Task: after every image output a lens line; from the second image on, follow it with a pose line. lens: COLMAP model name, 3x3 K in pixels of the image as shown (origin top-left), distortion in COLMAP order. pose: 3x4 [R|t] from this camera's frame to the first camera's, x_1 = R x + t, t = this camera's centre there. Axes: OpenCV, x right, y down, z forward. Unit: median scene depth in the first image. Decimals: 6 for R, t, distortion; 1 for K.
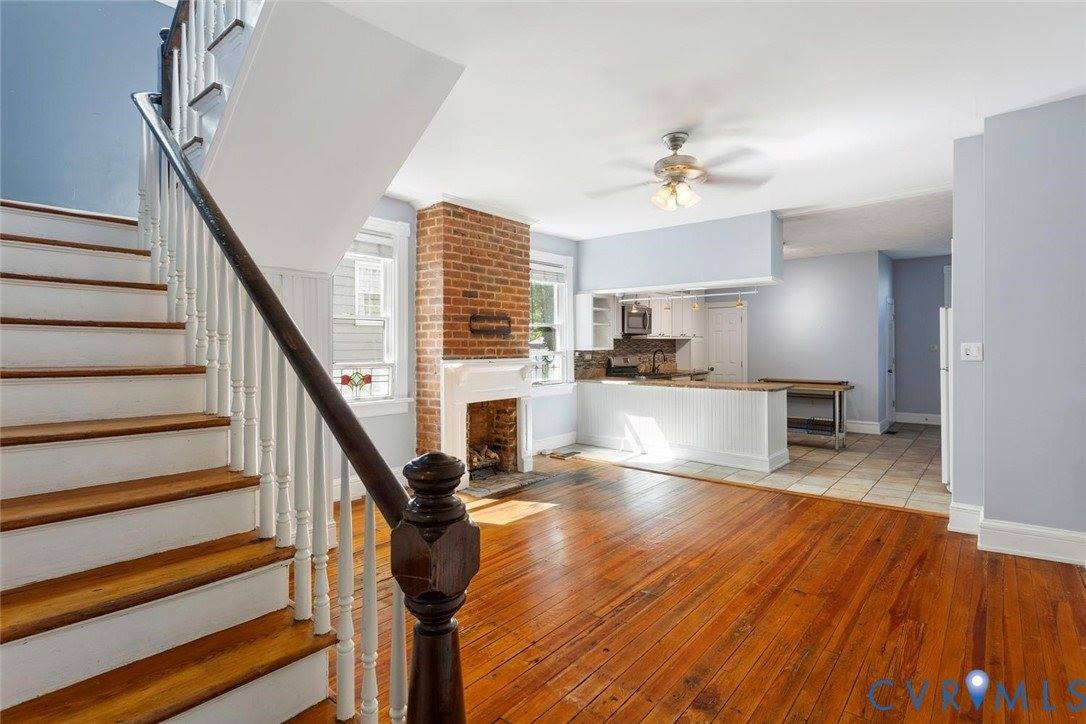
lens RADIAL K [[526.4, 0, 541.5], [0, 526.4, 350.6], [0, 0, 1]] dist [-0.005829, 0.001398]
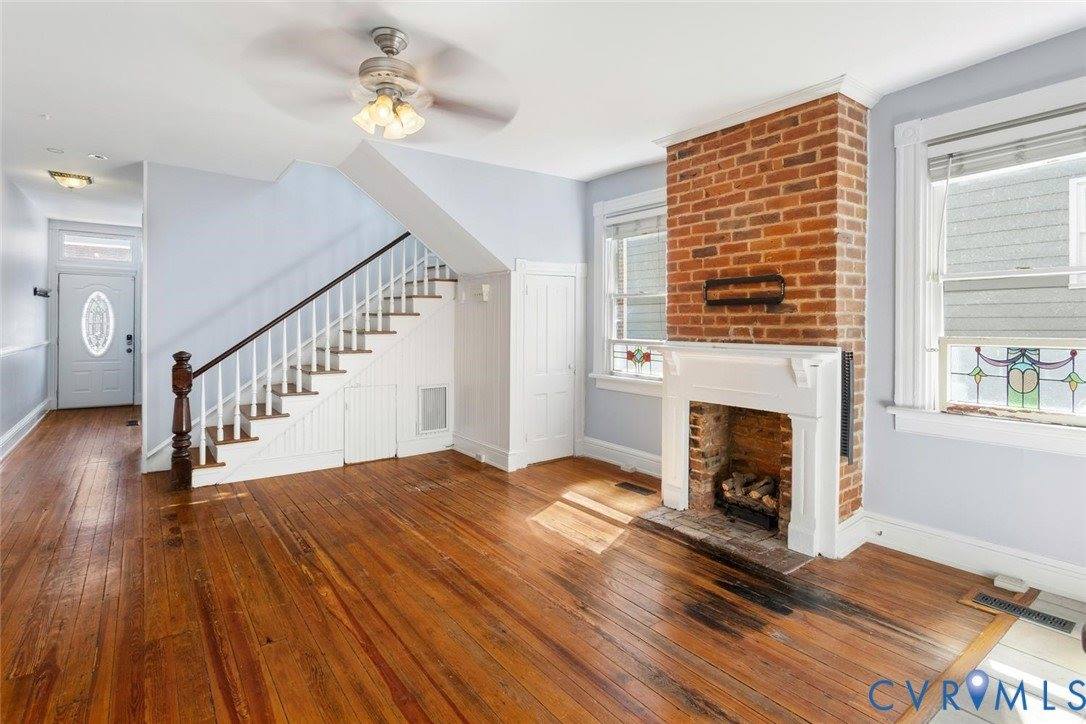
lens RADIAL K [[526.4, 0, 523.3], [0, 526.4, 326.1], [0, 0, 1]] dist [-0.005829, 0.001398]
pose [[-0.229610, 0.007738, -0.973252, 0.656138], [-0.007488, 0.999925, 0.009717, -0.010998], [0.973254, 0.009519, -0.229535, 0.962874]]
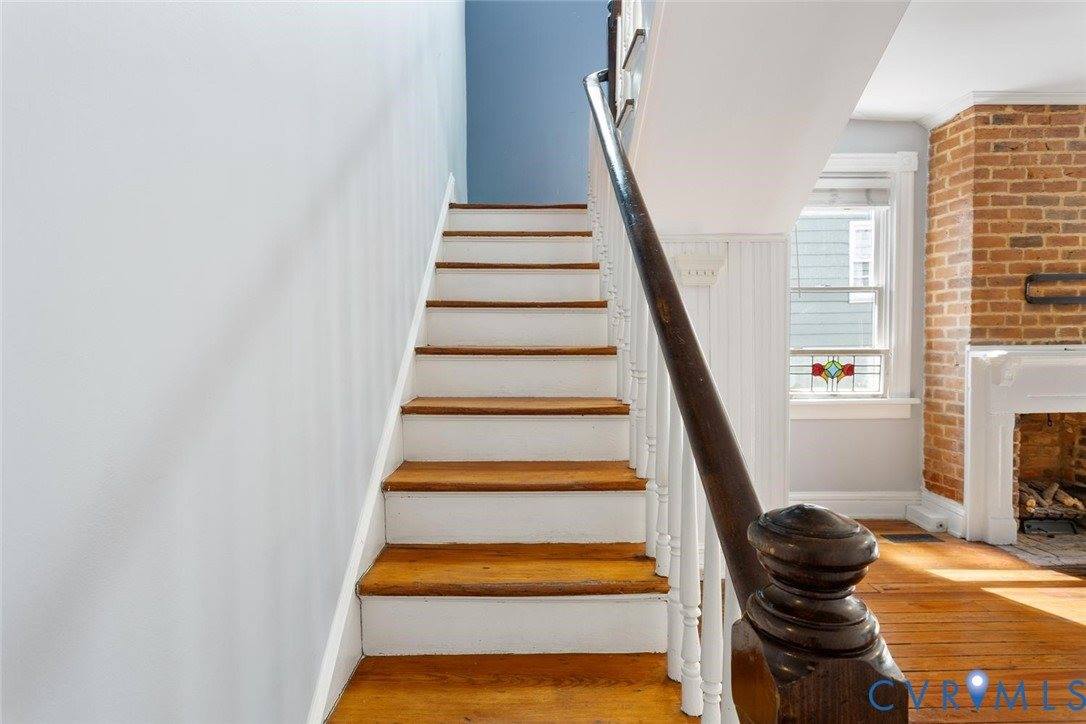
lens RADIAL K [[589.9, 0, 533.2], [0, 589.9, 356.9], [0, 0, 1]] dist [0.001355, 0.001568]
pose [[0.658827, 0.021623, -0.751984, 0.011448], [0.004356, 0.999460, 0.032556, 0.005414], [0.752282, -0.024725, 0.658377, 0.088111]]
